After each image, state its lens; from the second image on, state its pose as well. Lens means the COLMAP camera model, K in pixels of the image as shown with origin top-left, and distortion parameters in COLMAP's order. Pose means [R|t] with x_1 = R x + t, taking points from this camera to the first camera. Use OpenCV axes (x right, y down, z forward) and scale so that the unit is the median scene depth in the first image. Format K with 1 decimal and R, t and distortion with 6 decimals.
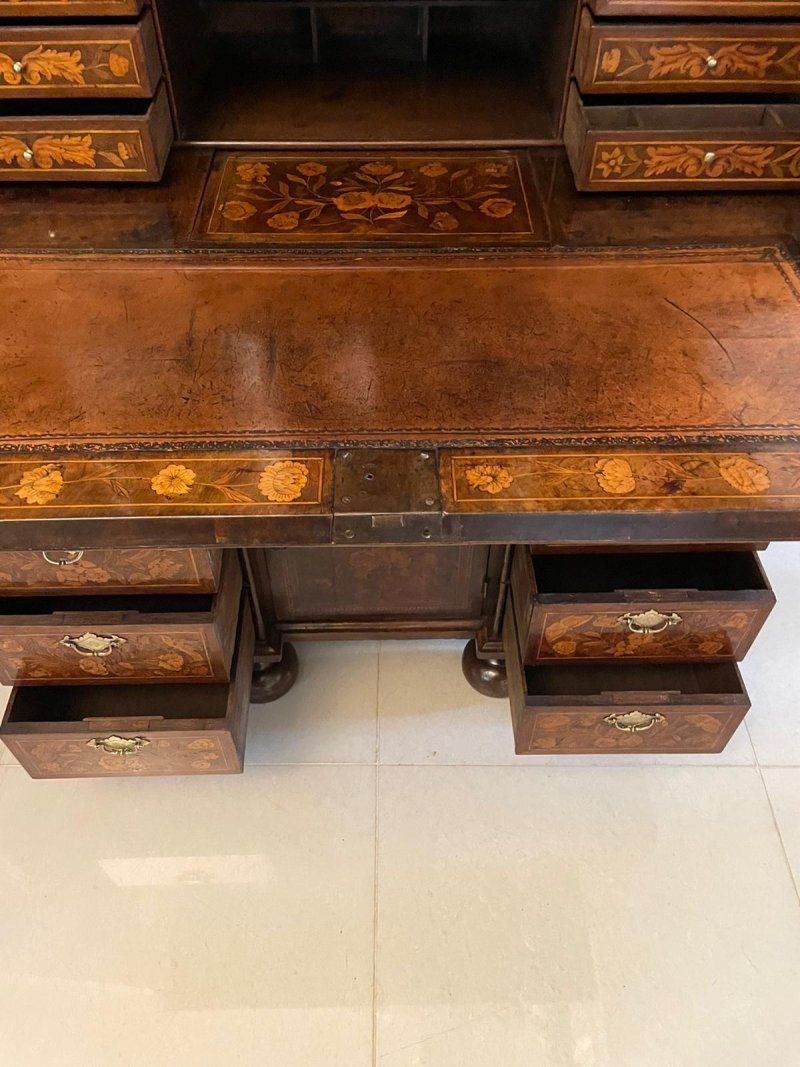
lens RADIAL K [[806.7, 0, 394.2], [0, 806.7, 540.7], [0, 0, 1]] dist [0.089957, -0.121448]
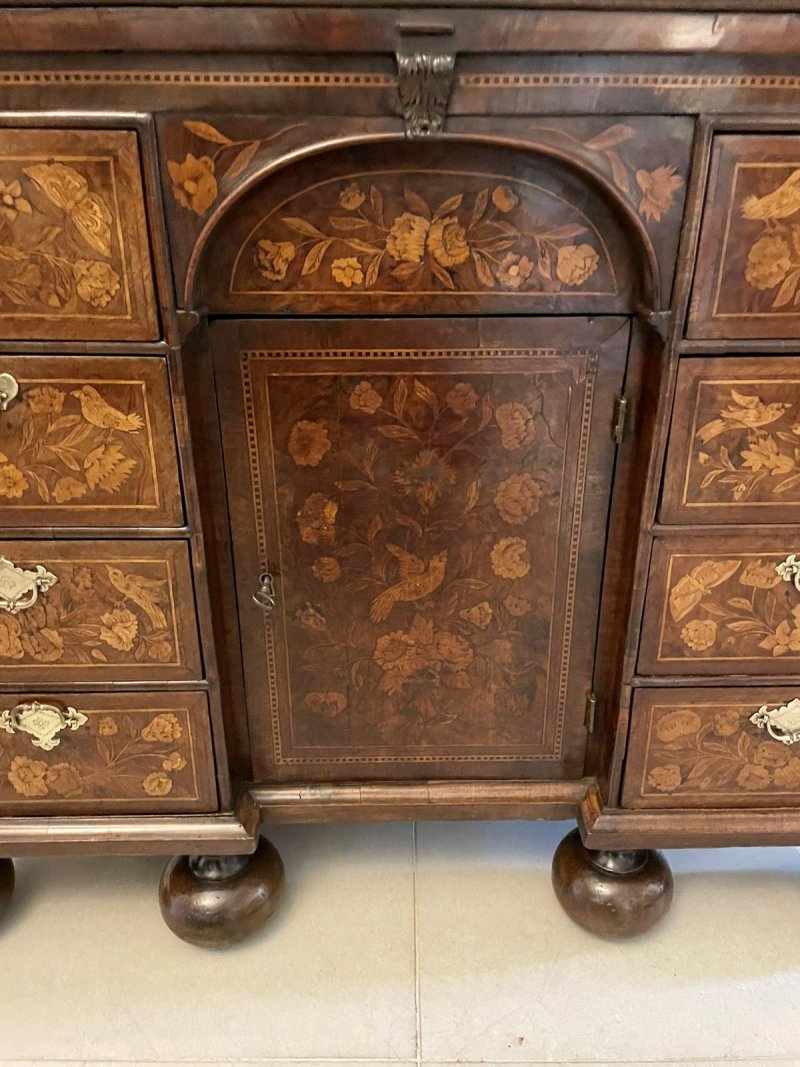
lens RADIAL K [[812.4, 0, 405.3], [0, 812.4, 544.7], [0, 0, 1]] dist [0.091286, -0.125996]
pose [[0.999998, -0.001689, -0.000736, -0.042385], [0.001223, 0.907367, -0.420338, 0.291158], [0.001377, 0.420336, 0.907367, 0.525587]]
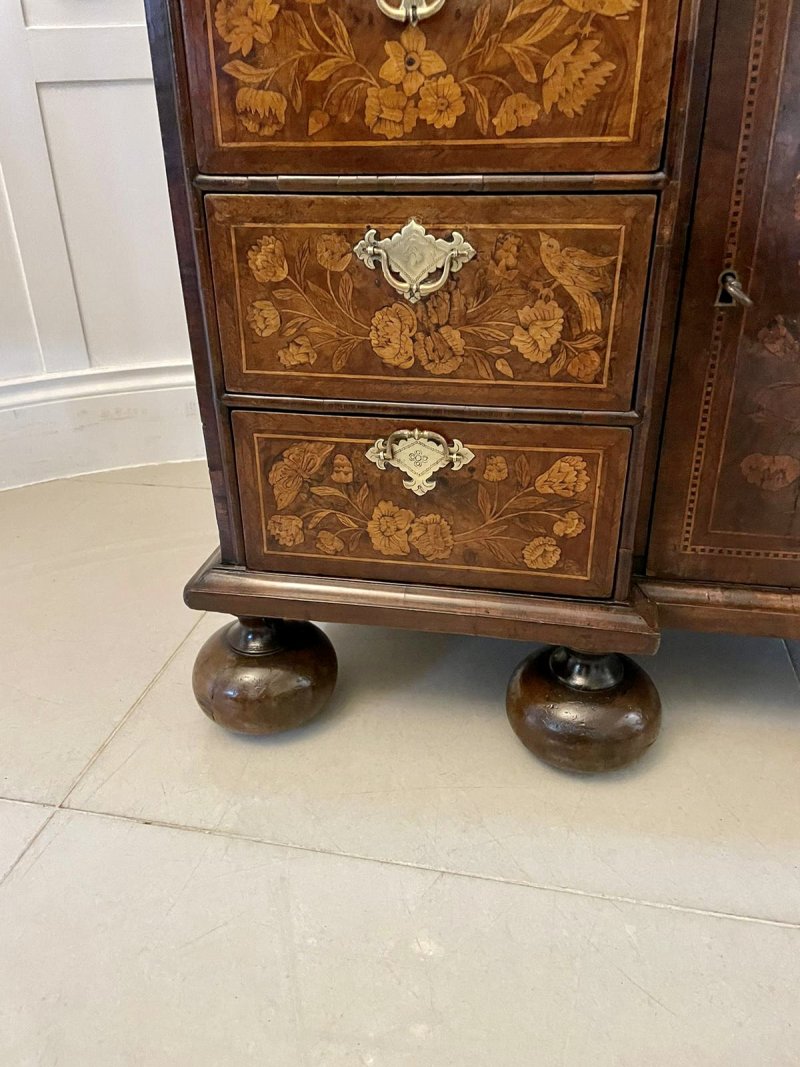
lens RADIAL K [[813.5, 0, 397.3], [0, 813.5, 528.2], [0, 0, 1]] dist [0.094316, -0.130191]
pose [[0.977040, 0.073183, -0.200091, -0.288952], [-0.145490, 0.915263, -0.375668, 0.415237], [0.155644, 0.396154, 0.904896, 0.763475]]
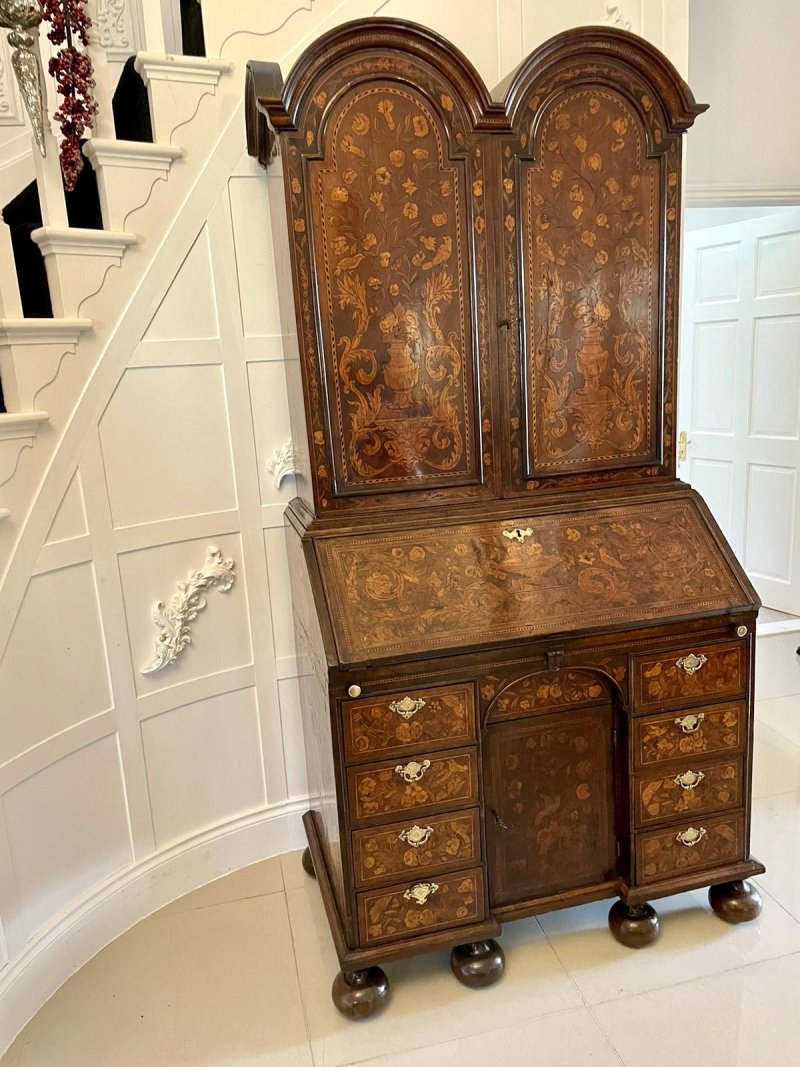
lens RADIAL K [[812.4, 0, 400.4], [0, 812.4, 536.4], [0, 0, 1]] dist [0.087938, -0.118462]
pose [[0.970808, -0.109067, 0.213625, -0.807777], [0.216668, 0.780814, -0.585990, 0.607775], [-0.102889, 0.615170, 0.781652, -0.814990]]
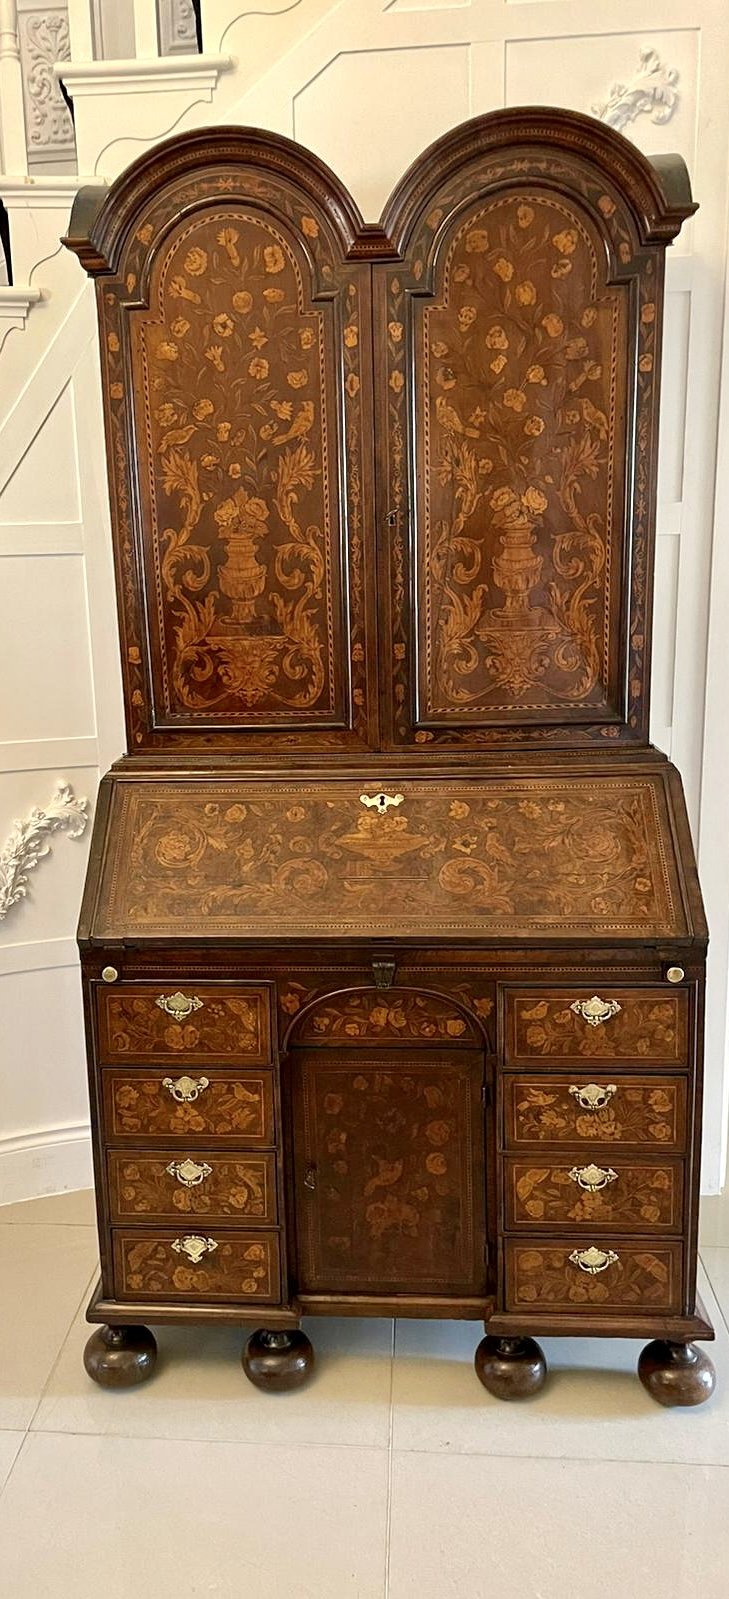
lens RADIAL K [[1218.0, 0, 283.4], [0, 1218.0, 789.9], [0, 0, 1]] dist [0.096234, -0.138147]
pose [[0.993533, -0.013179, -0.112780, 0.047251], [-0.058382, 0.792604, -0.606936, 0.850659], [0.097389, 0.609595, 0.786708, -1.077001]]
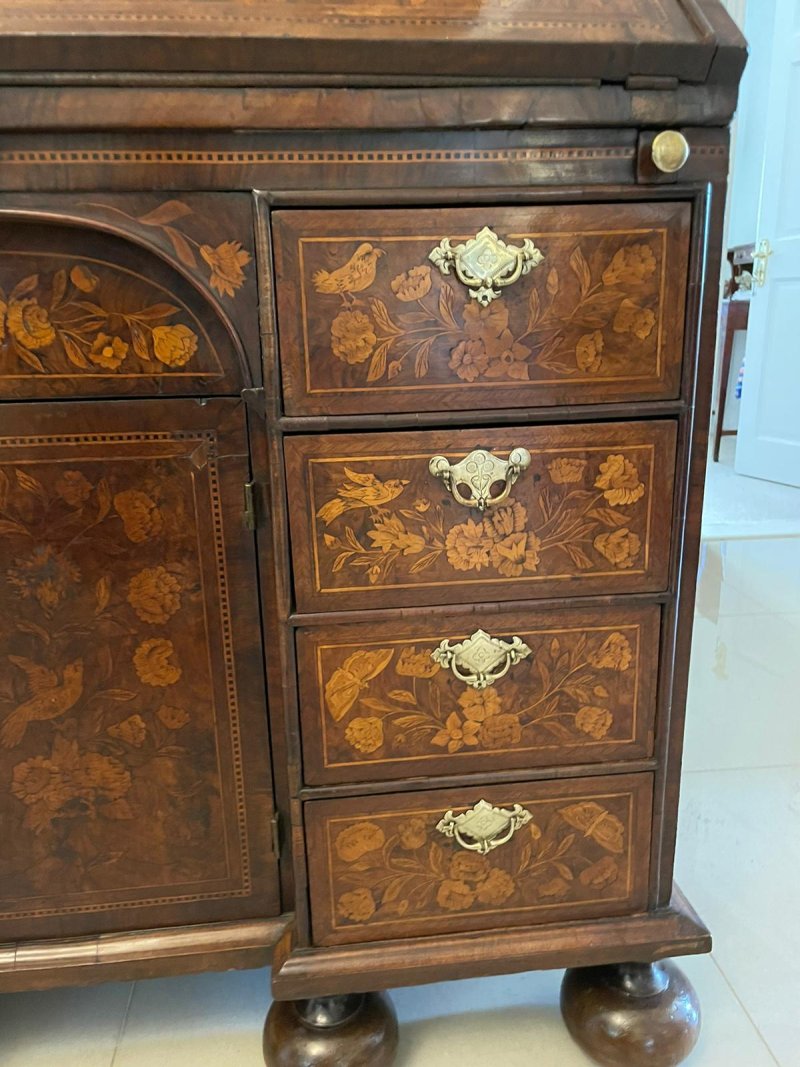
lens RADIAL K [[815.1, 0, 399.5], [0, 815.1, 545.3], [0, 0, 1]] dist [0.092821, -0.131781]
pose [[0.995154, -0.046885, 0.086427, 0.222691], [0.087280, 0.825982, -0.556899, 0.305353], [-0.045277, 0.561743, 0.826072, 0.589955]]
